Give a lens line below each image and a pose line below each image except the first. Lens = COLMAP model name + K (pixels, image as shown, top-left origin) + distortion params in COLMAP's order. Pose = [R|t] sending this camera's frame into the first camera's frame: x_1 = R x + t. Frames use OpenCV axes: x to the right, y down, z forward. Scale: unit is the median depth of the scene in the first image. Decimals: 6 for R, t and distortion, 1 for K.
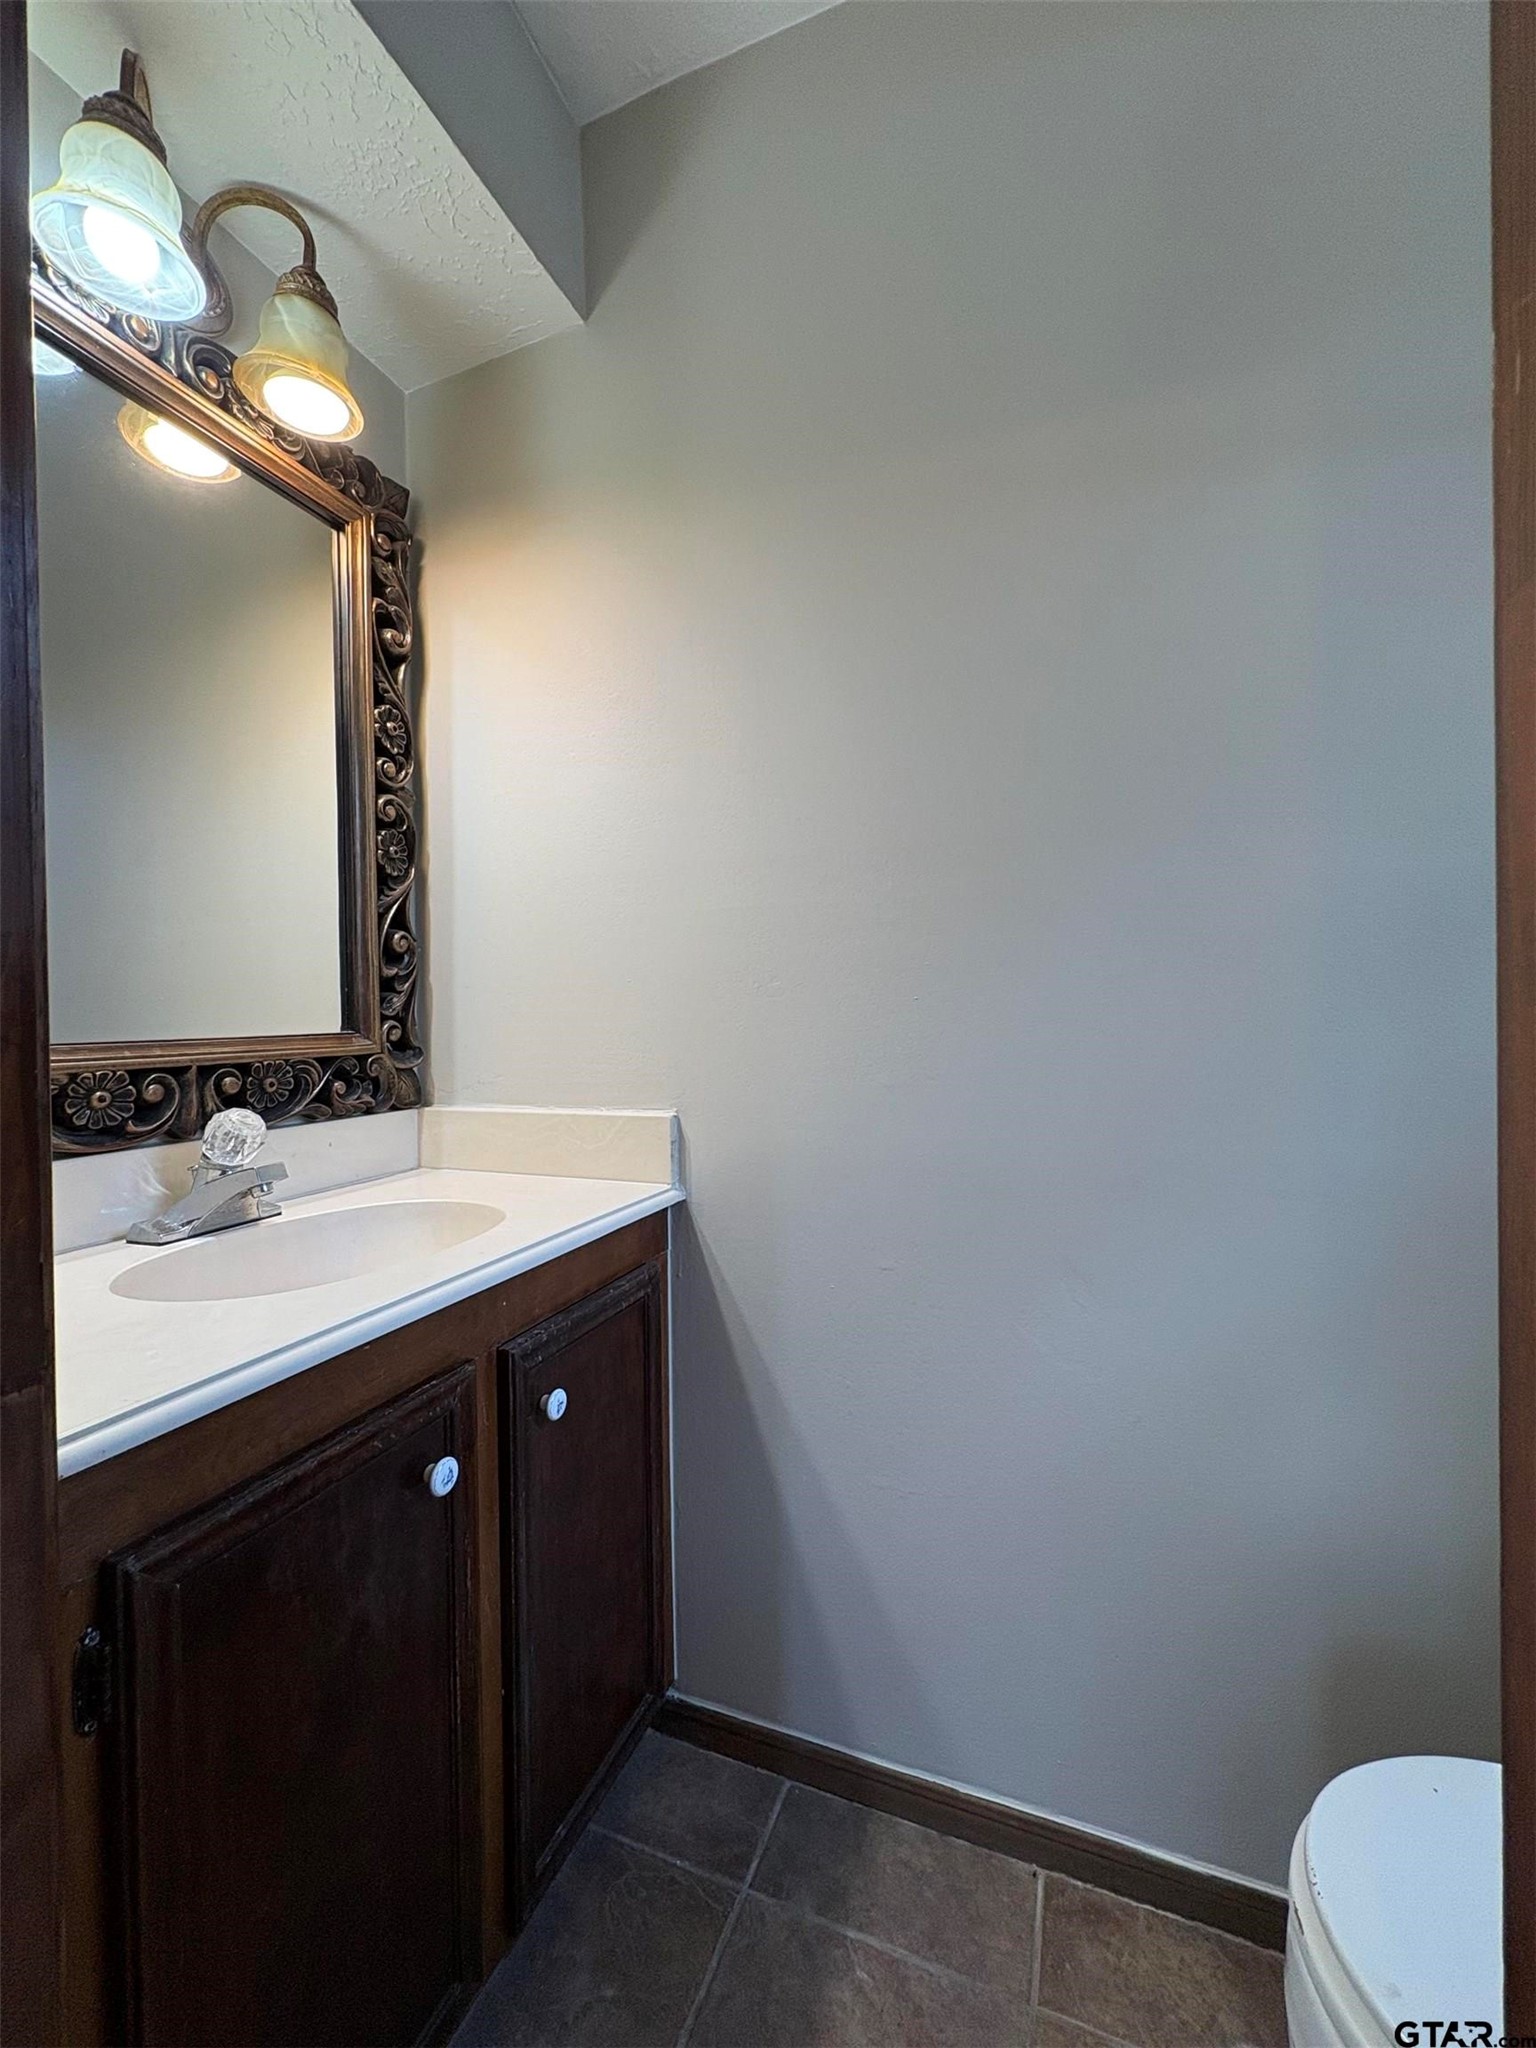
lens RADIAL K [[821.4, 0, 768.5], [0, 821.4, 1017.1], [0, 0, 1]] dist [0.002266, -0.000162]
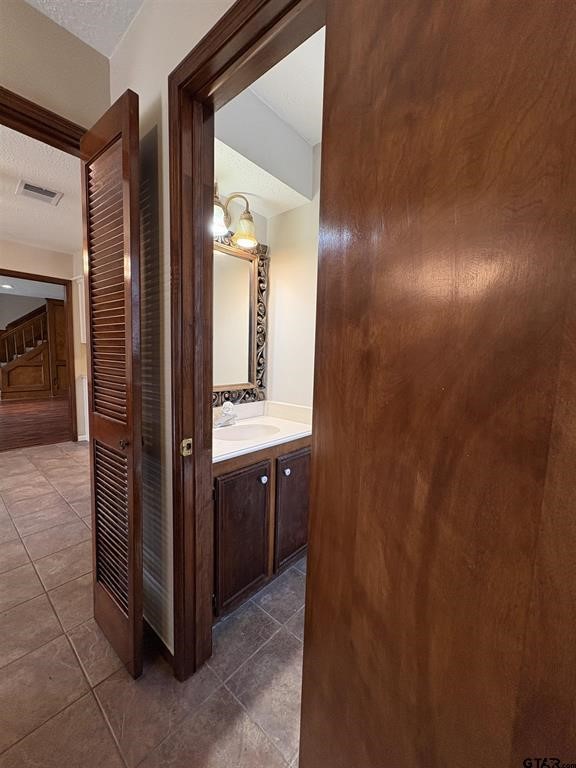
lens RADIAL K [[308.0, 0, 287.5], [0, 308.0, 383.5], [0, 0, 1]] dist [0.002266, -0.000162]
pose [[0.941024, 0.075393, -0.329834, 0.213396], [-0.043876, 0.993818, 0.101987, -0.157676], [0.335484, -0.081501, 0.938514, -0.458760]]
